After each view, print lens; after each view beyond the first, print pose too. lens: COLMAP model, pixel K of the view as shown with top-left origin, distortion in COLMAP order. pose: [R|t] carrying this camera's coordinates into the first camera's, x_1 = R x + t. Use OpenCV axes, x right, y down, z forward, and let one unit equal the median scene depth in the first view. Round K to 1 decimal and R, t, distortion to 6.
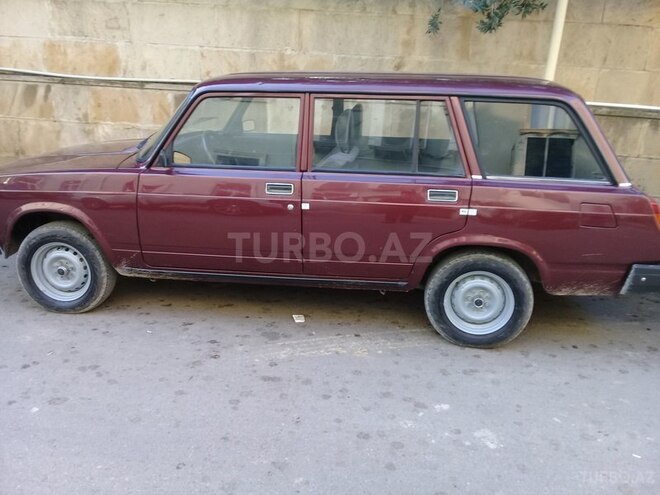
lens RADIAL K [[594.3, 0, 330.0], [0, 594.3, 247.5], [0, 0, 1]] dist [0.078517, -0.167649]
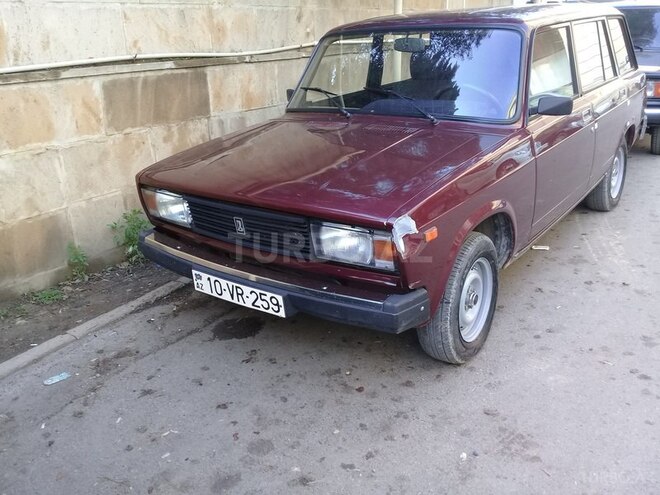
lens RADIAL K [[594.3, 0, 330.0], [0, 594.3, 247.5], [0, 0, 1]] dist [0.078517, -0.167649]
pose [[0.482957, -0.358000, 0.799117, -0.738587], [0.331164, 0.919498, 0.211787, -0.154932], [-0.810607, 0.162355, 0.562635, 0.495056]]
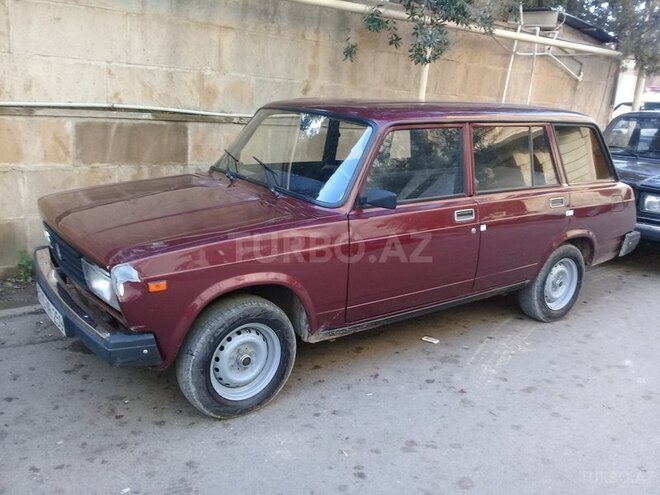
lens RADIAL K [[594.3, 0, 330.0], [0, 594.3, 247.5], [0, 0, 1]] dist [0.078517, -0.167649]
pose [[0.724428, -0.165854, 0.669101, -0.583588], [0.176780, 0.982864, 0.052230, -0.084423], [-0.666297, 0.080447, 0.741334, 0.238313]]
